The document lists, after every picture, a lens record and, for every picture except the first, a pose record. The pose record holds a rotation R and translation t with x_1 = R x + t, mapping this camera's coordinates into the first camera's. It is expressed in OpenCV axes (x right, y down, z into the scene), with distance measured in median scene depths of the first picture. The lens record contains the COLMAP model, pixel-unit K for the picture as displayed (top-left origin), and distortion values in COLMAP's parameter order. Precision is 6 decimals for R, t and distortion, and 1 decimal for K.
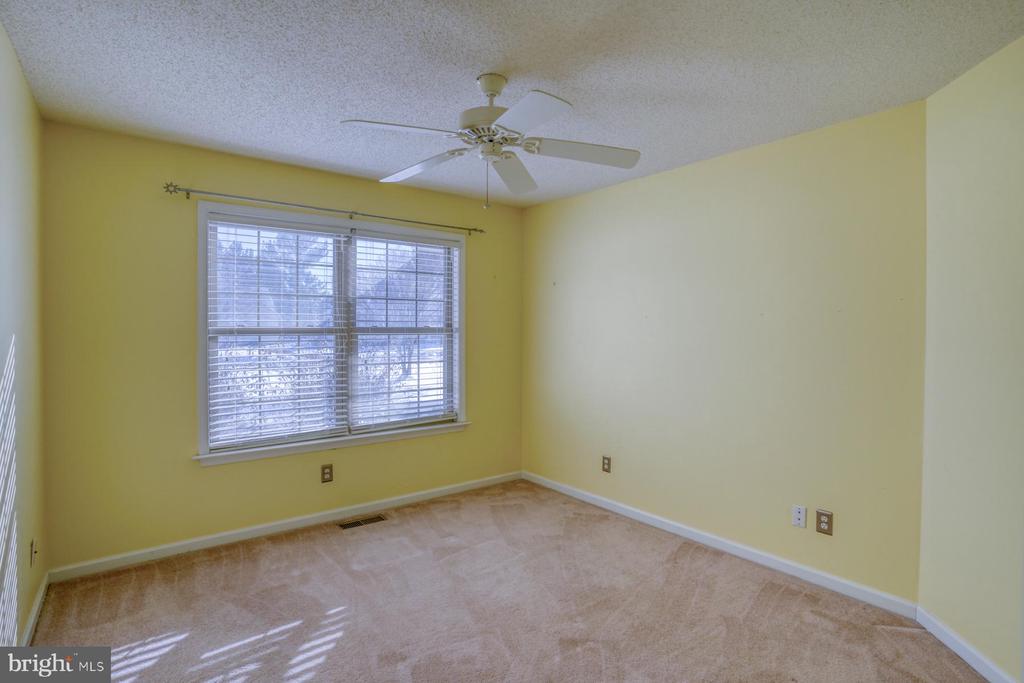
lens RADIAL K [[520.4, 0, 512.0], [0, 520.4, 341.5], [0, 0, 1]] dist [-0.084585, 0.043667]
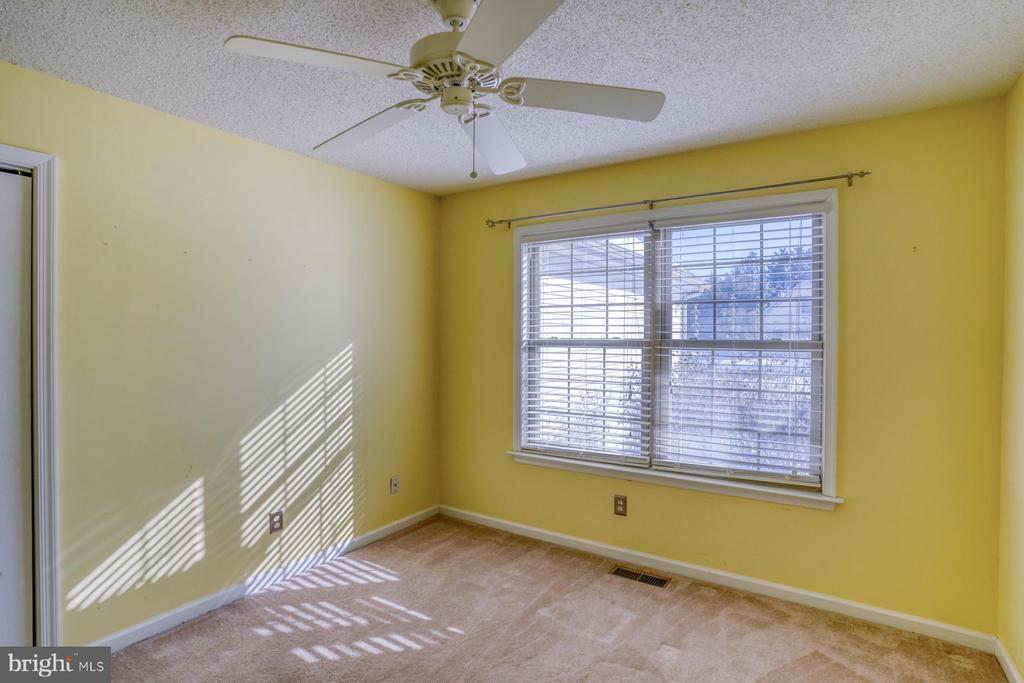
lens RADIAL K [[520.4, 0, 512.0], [0, 520.4, 341.5], [0, 0, 1]] dist [-0.084585, 0.043667]
pose [[0.296723, 0.010174, -0.954909, 0.431193], [-0.028223, 0.999600, 0.001880, -0.020588], [0.954546, 0.026392, 0.296892, 0.561935]]
